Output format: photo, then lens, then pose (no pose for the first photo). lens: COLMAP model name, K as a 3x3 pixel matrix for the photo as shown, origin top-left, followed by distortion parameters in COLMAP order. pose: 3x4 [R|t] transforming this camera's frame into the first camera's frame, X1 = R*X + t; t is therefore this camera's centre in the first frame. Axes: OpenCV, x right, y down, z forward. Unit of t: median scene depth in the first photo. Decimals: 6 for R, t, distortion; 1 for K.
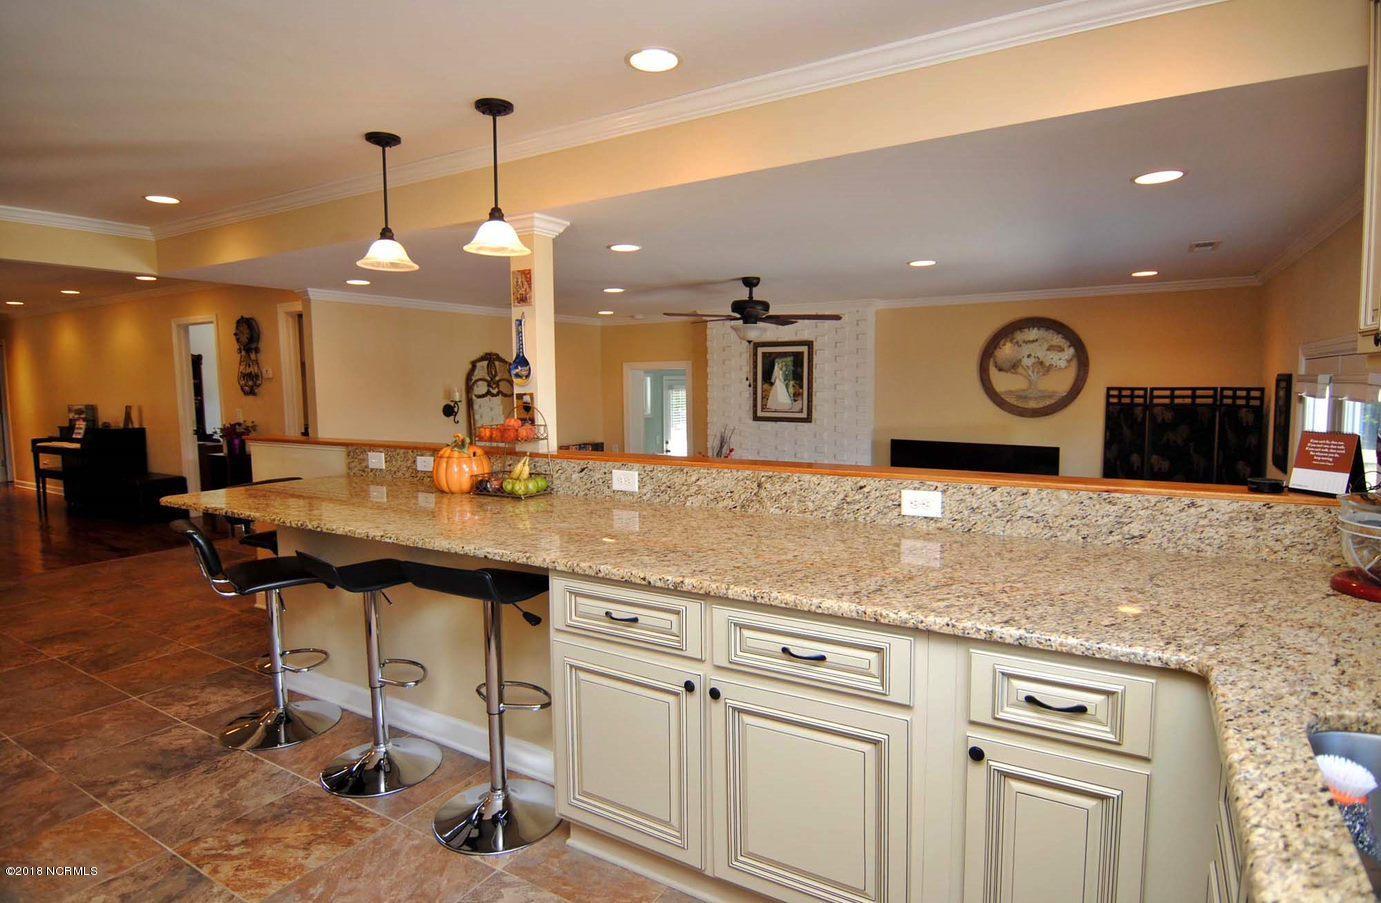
lens RADIAL K [[734.5, 0, 690.5], [0, 734.5, 451.5], [0, 0, 1]] dist [0.000689, -0.000306]
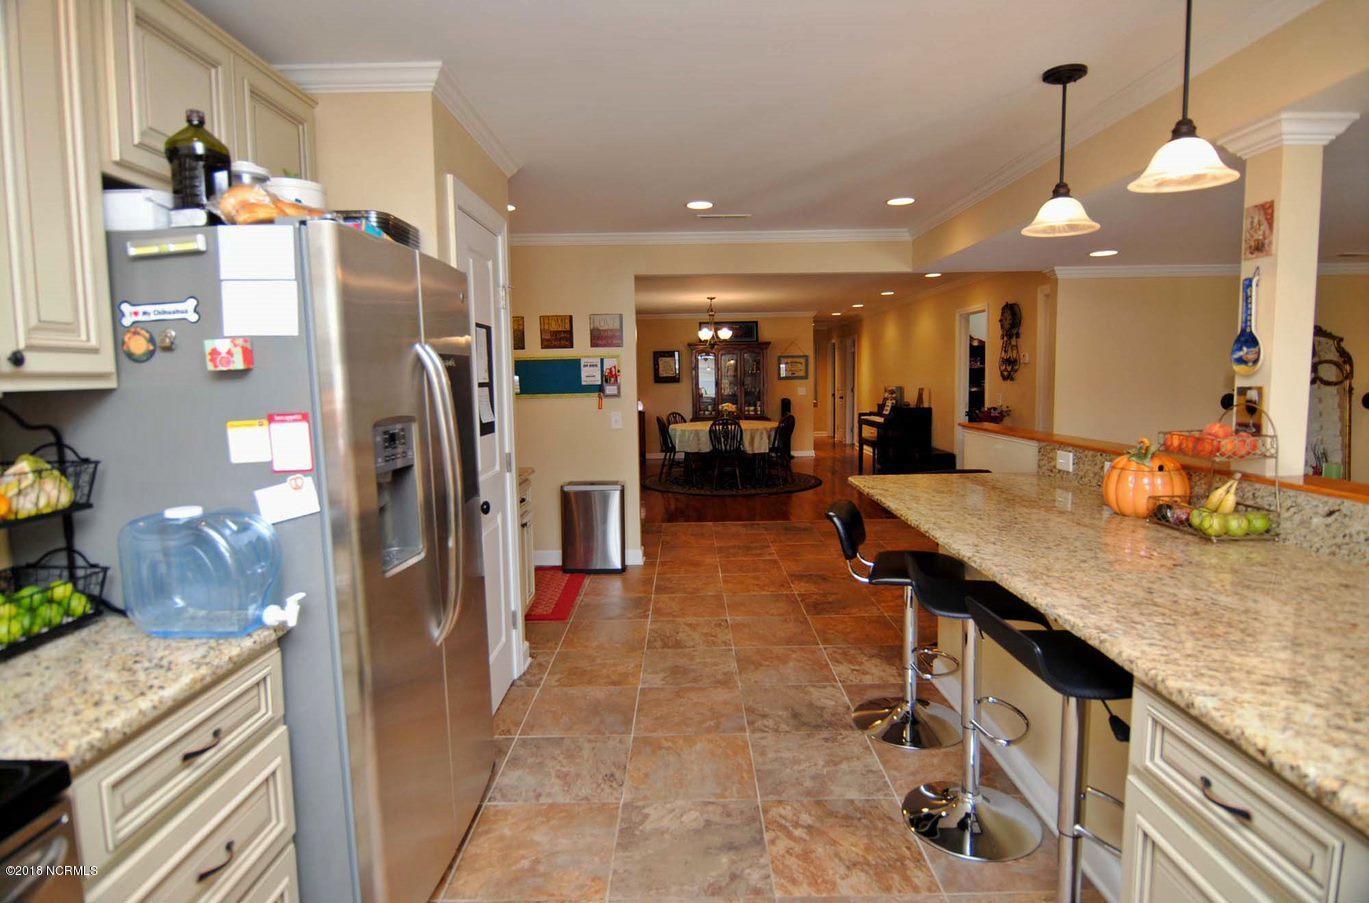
lens RADIAL K [[736.2, 0, 684.5], [0, 736.2, 451.5], [0, 0, 1]] dist [0.011549, -0.023919]
pose [[0.526480, 0.089479, -0.845466, 0.081613], [-0.069154, 0.995658, 0.062311, -0.026682], [0.847370, 0.025661, 0.530382, 0.203306]]
